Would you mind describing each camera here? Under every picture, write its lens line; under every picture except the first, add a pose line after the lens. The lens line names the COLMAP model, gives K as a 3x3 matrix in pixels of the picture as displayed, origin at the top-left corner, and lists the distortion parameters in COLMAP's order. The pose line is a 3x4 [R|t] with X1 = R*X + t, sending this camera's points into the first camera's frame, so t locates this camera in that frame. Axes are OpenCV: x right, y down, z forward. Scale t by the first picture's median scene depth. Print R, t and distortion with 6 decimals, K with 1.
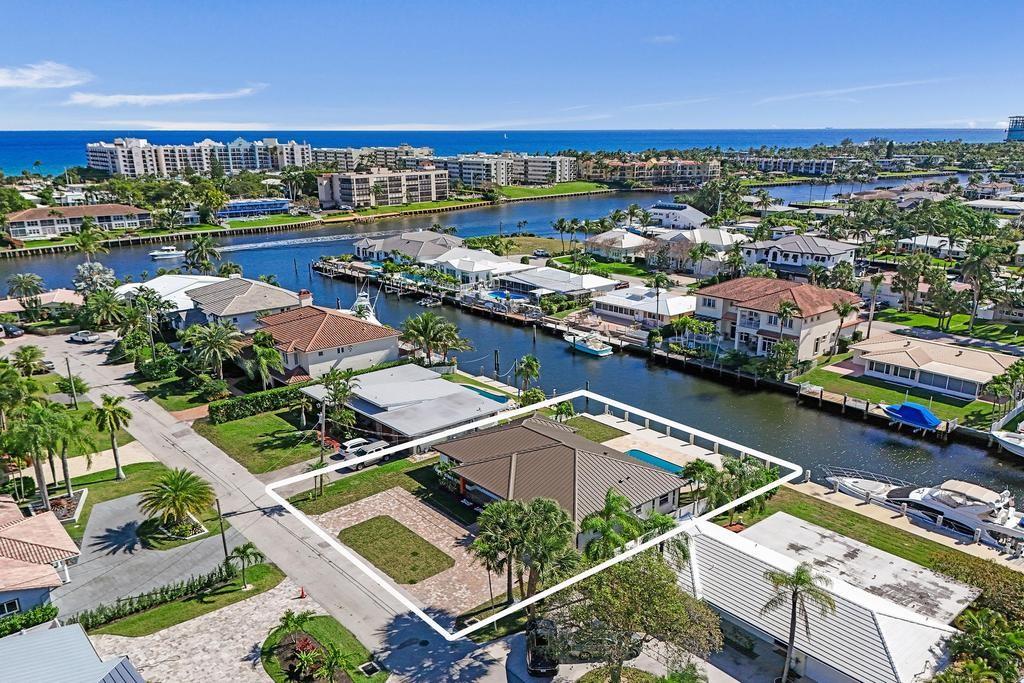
lens RADIAL K [[723.6, 0, 512.0], [0, 723.6, 341.5], [0, 0, 1]] dist [0.023215, -0.001473]
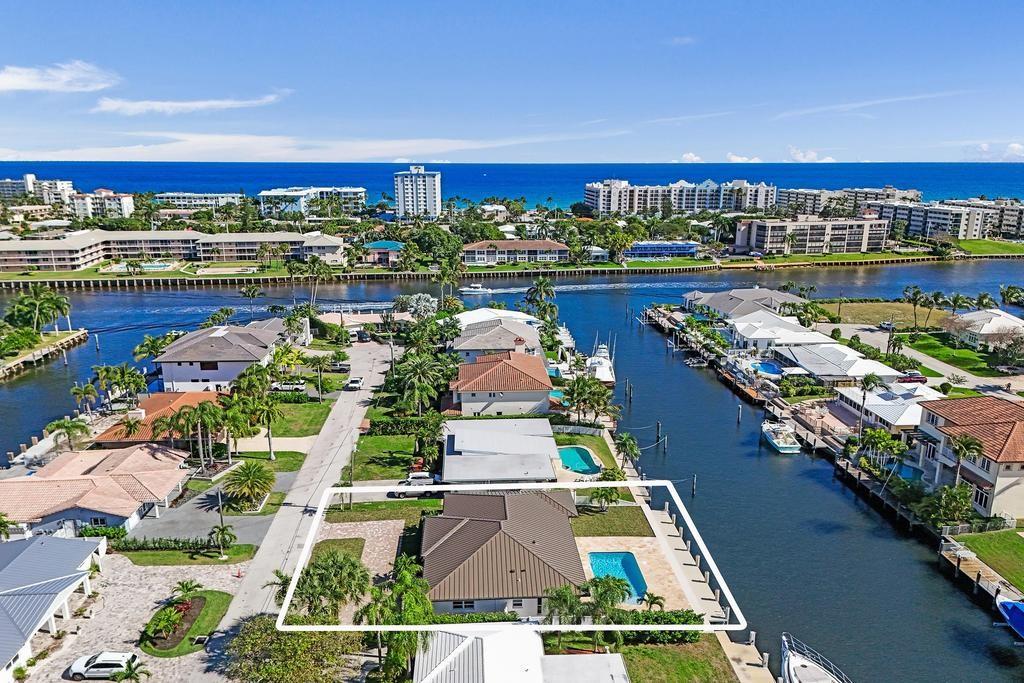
lens RADIAL K [[697.0, 0, 512.0], [0, 697.0, 341.5], [0, 0, 1]] dist [0.076196, -0.076329]
pose [[0.825079, 0.137880, -0.547936, 0.238479], [-0.164825, 0.986323, 0.000000, -0.047648], [0.540442, 0.090314, 0.836520, 0.048022]]
